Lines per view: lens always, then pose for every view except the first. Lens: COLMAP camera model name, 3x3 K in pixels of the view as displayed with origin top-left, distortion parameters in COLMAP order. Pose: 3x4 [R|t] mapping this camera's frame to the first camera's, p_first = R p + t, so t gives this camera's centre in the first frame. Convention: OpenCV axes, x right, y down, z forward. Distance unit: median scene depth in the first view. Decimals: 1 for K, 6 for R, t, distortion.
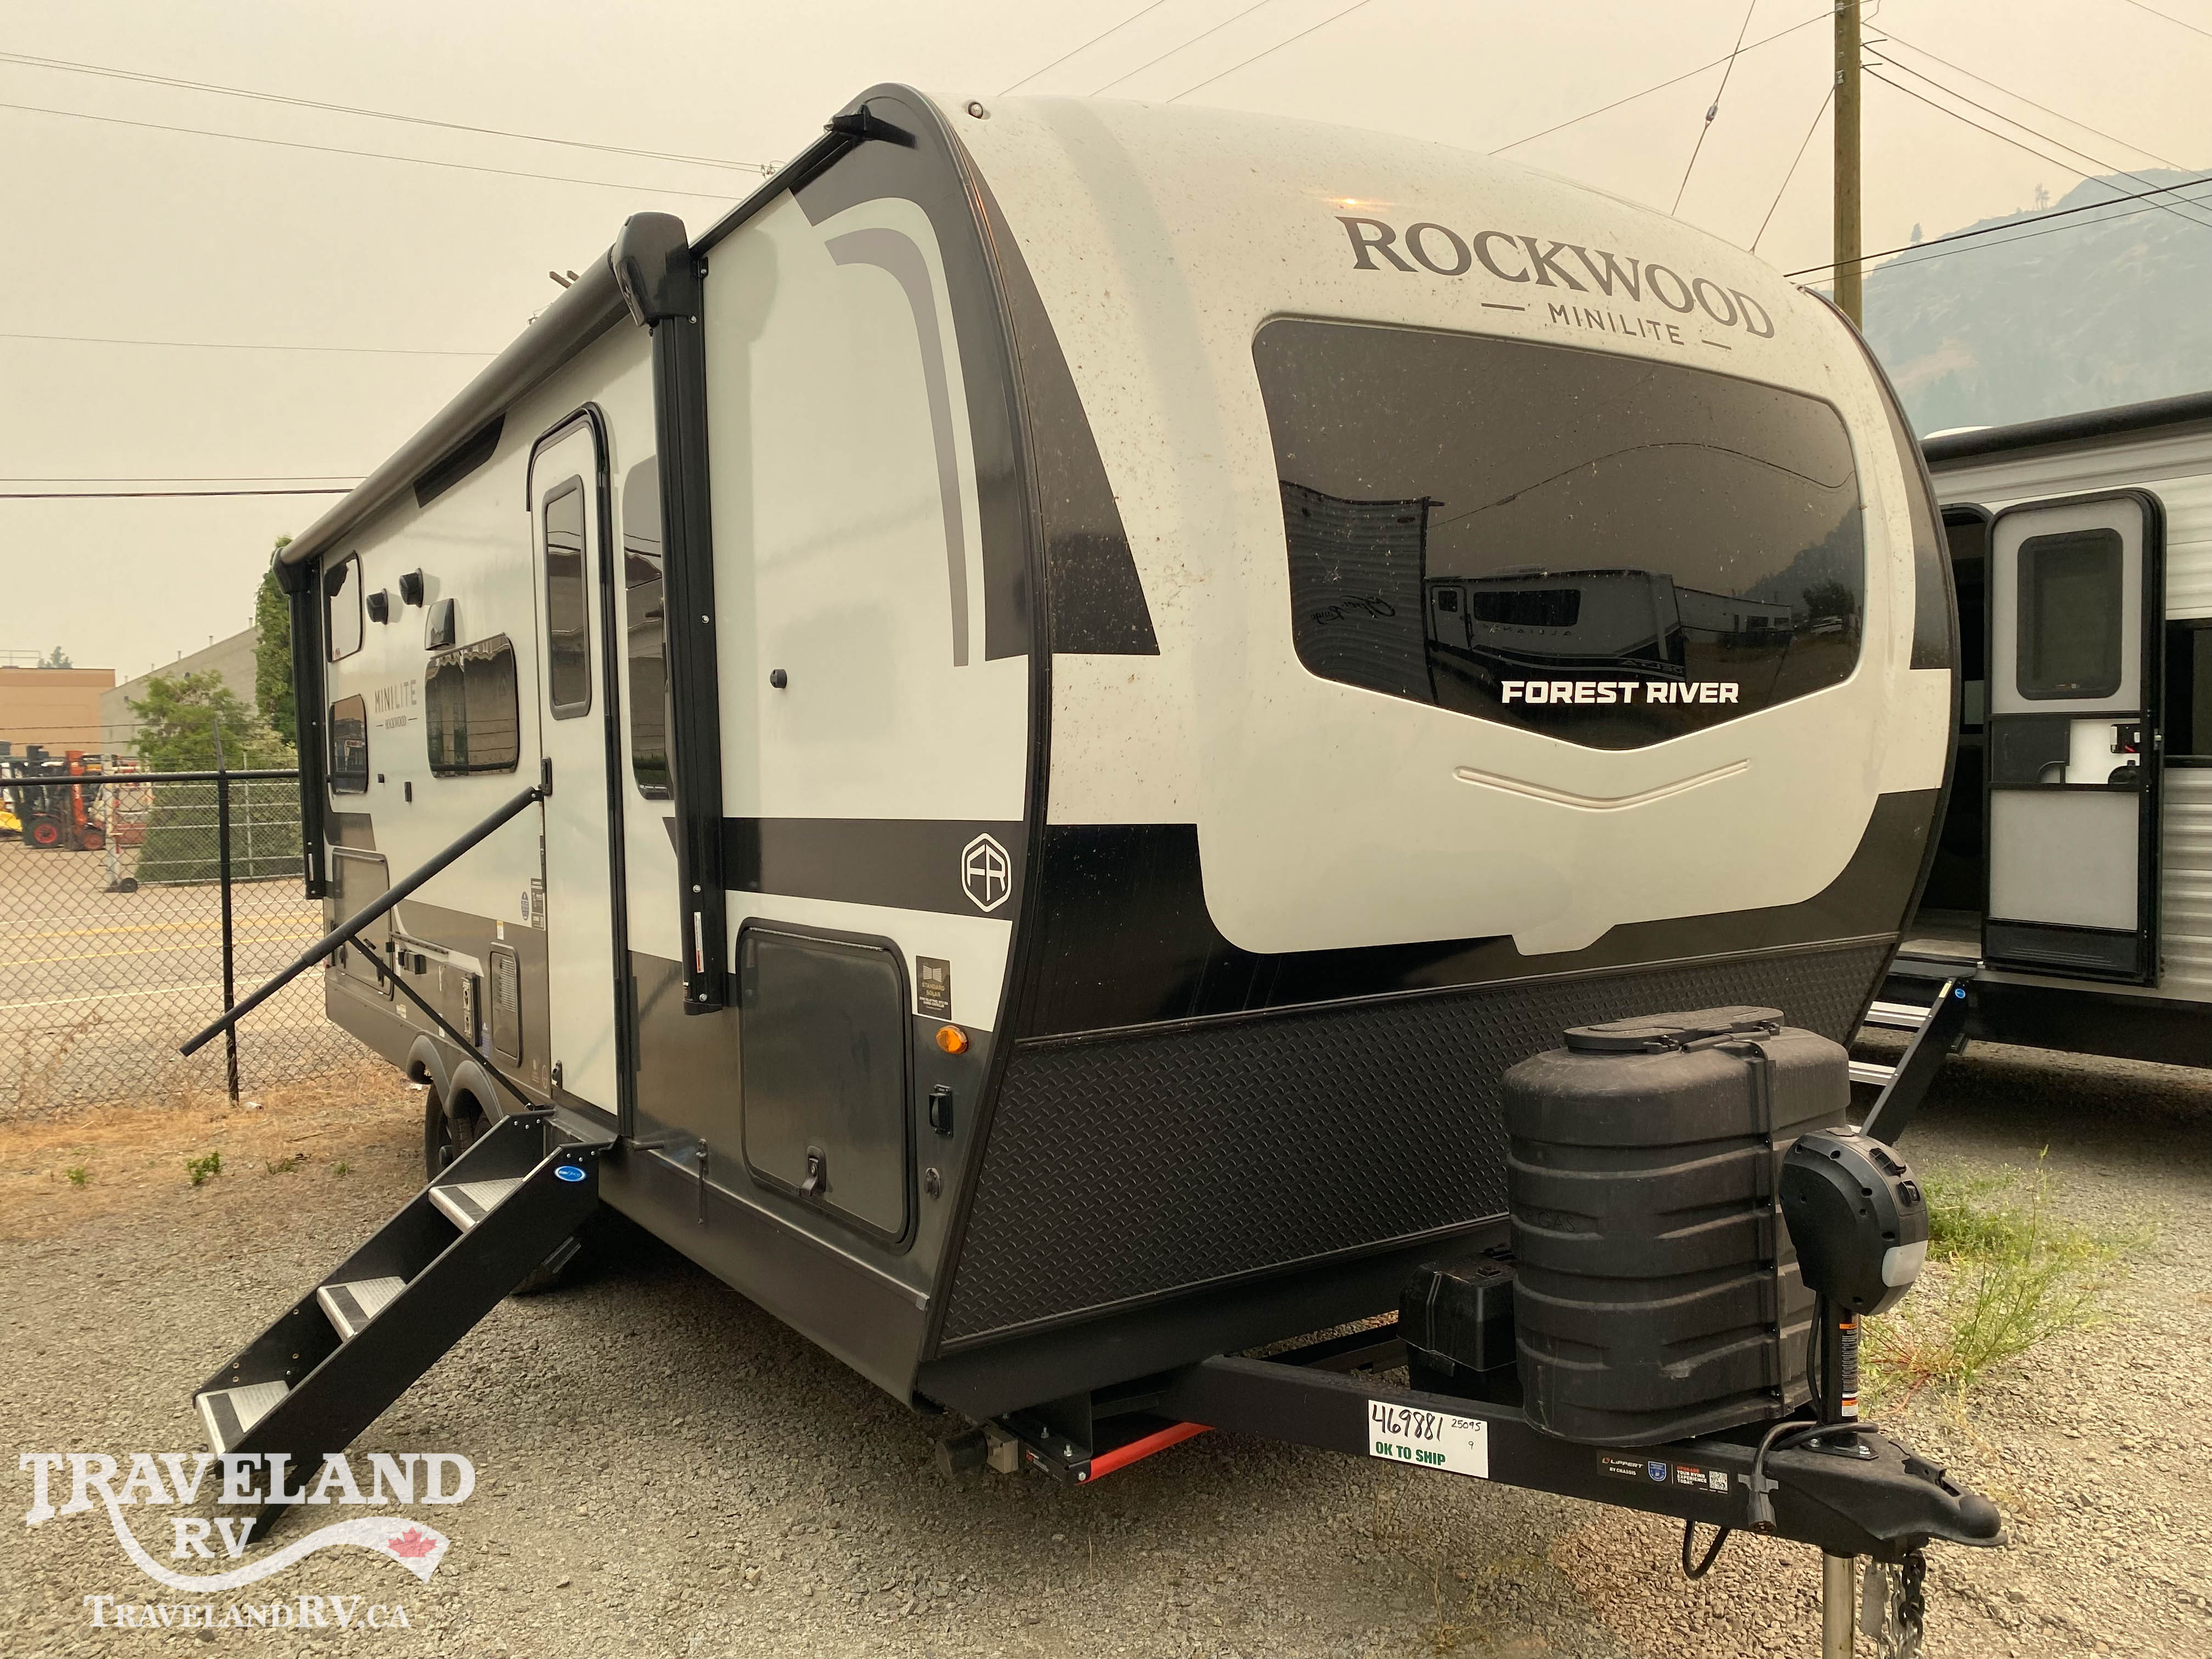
lens RADIAL K [[1684.2, 0, 1121.8], [0, 1684.2, 832.0], [0, 0, 1]] dist [0.001771, -0.000163]
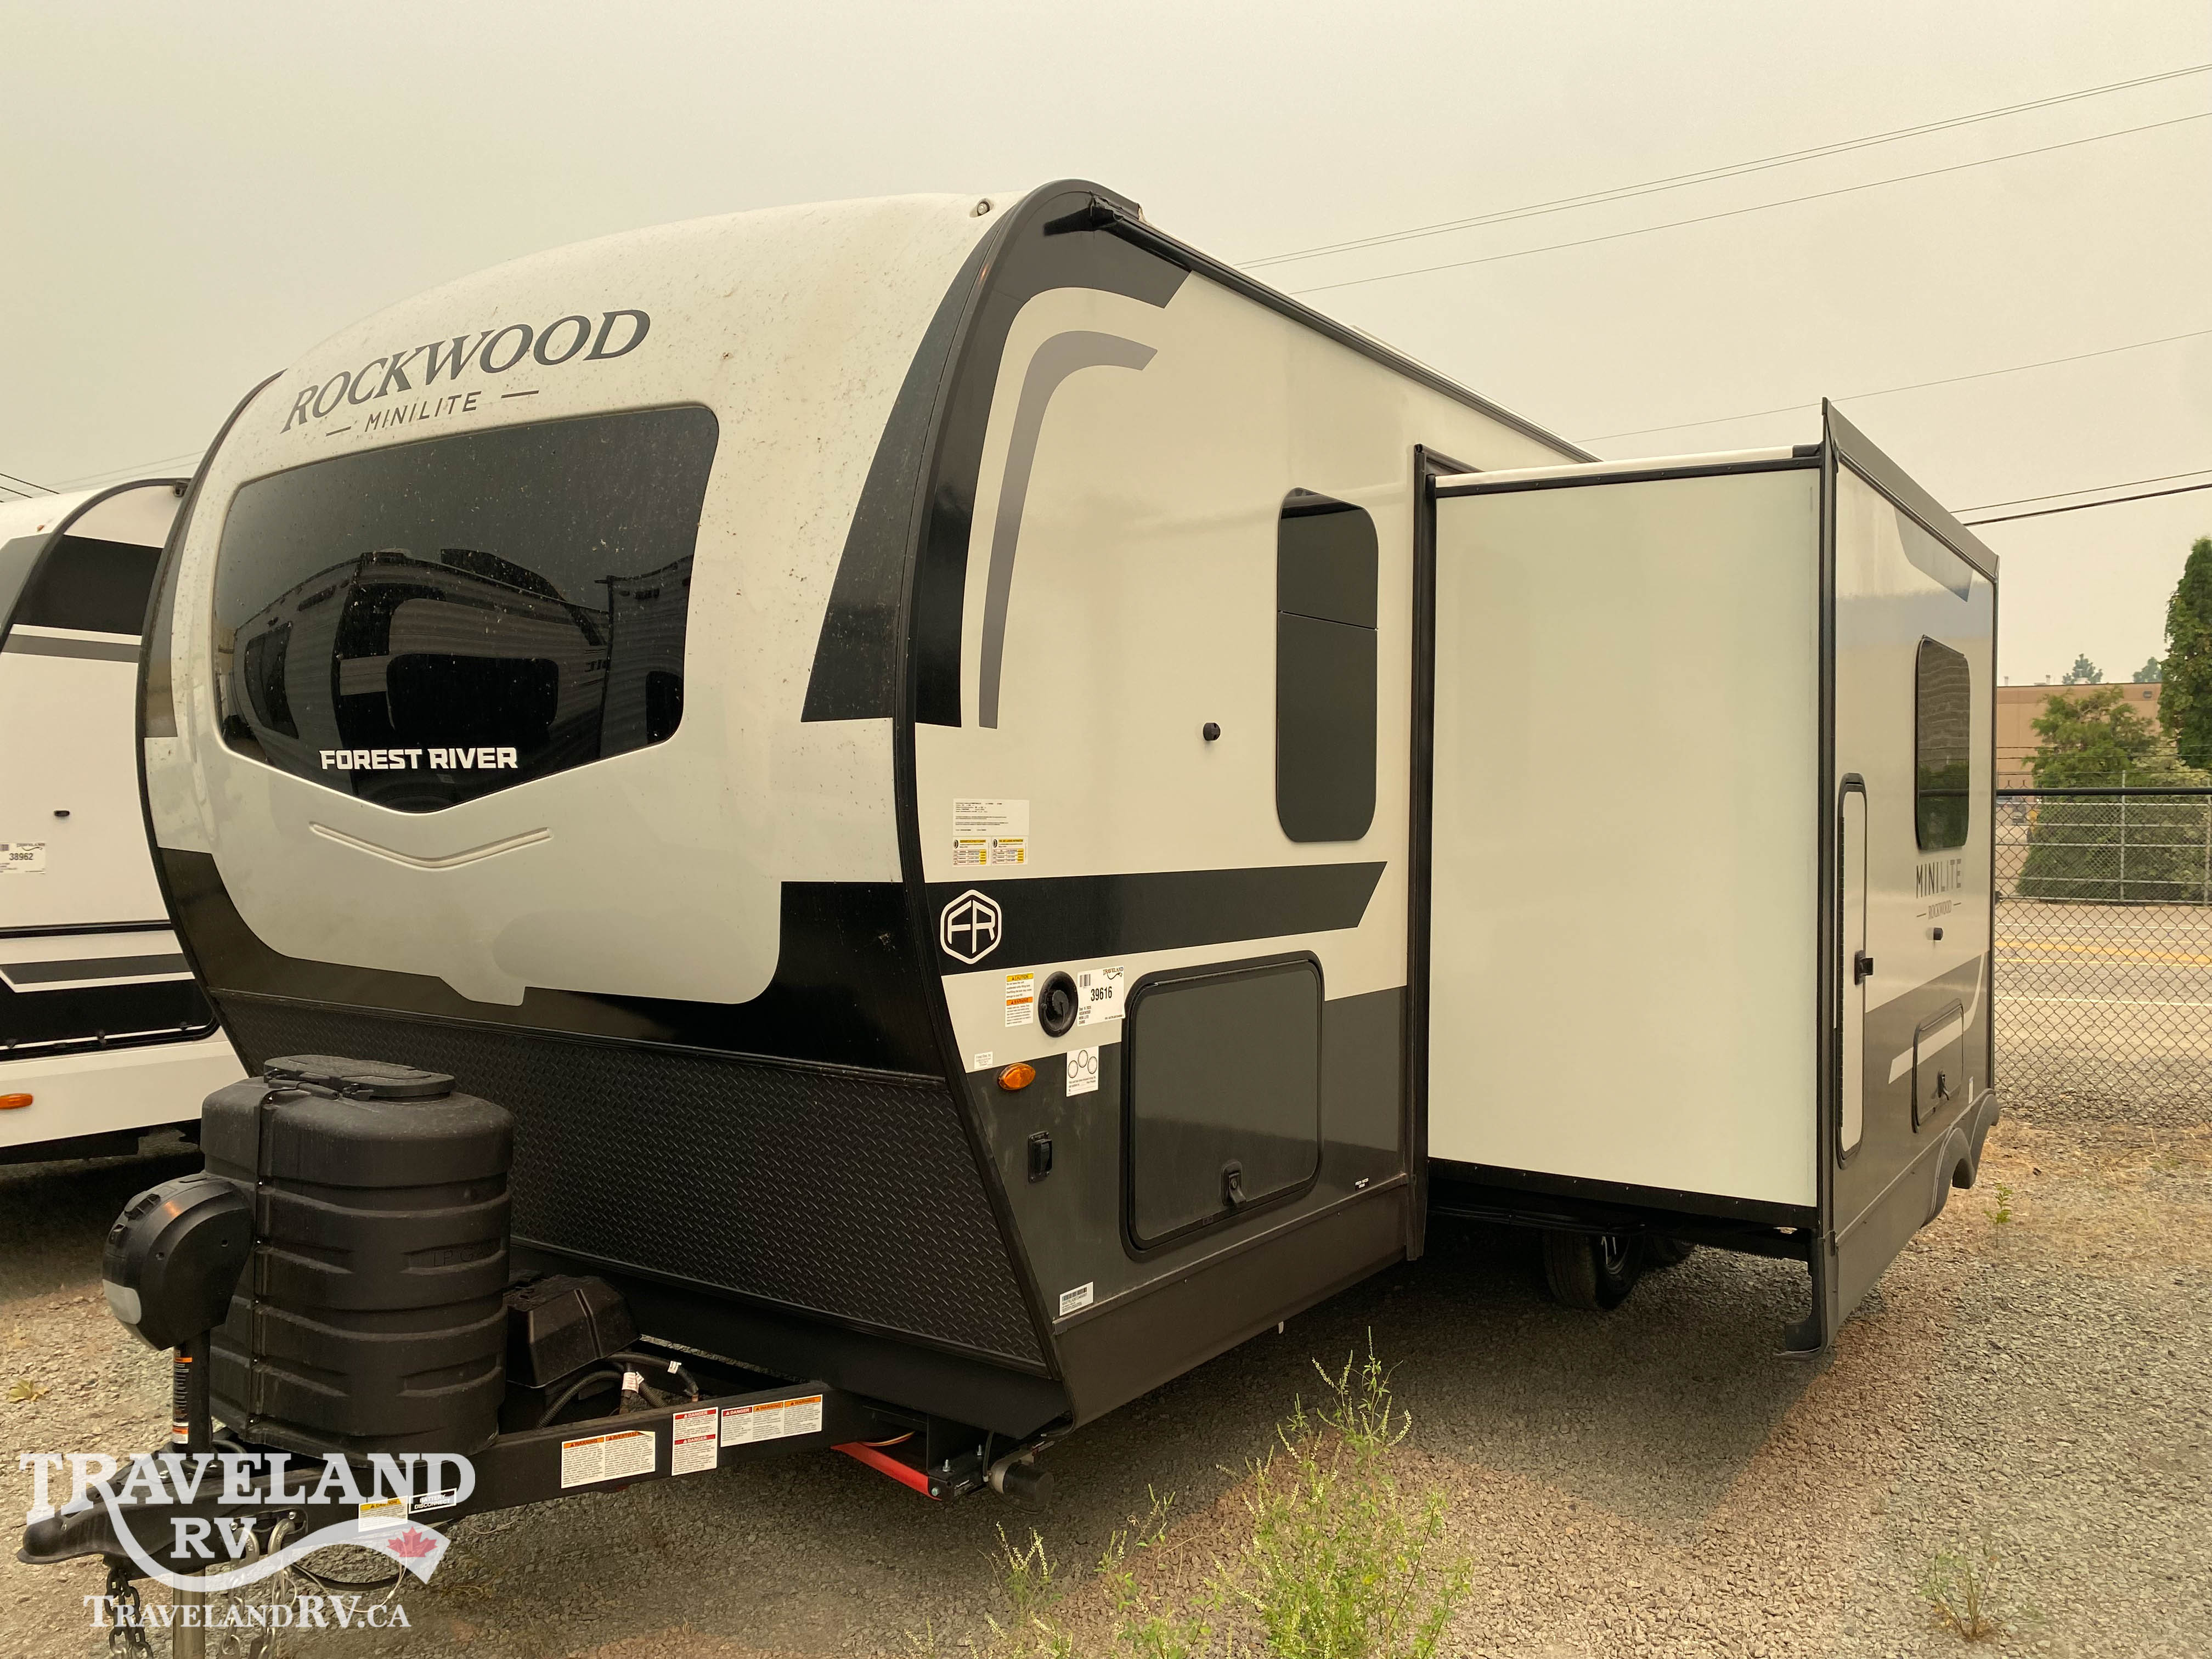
lens RADIAL K [[1684.2, 0, 1122.4], [0, 1684.2, 824.4], [0, 0, 1]] dist [0.001771, -0.000163]
pose [[0.380238, 0.043445, -0.923868, 1.426510], [-0.053585, 0.998253, 0.024889, -0.090565], [0.923335, 0.040041, 0.381902, 0.994282]]
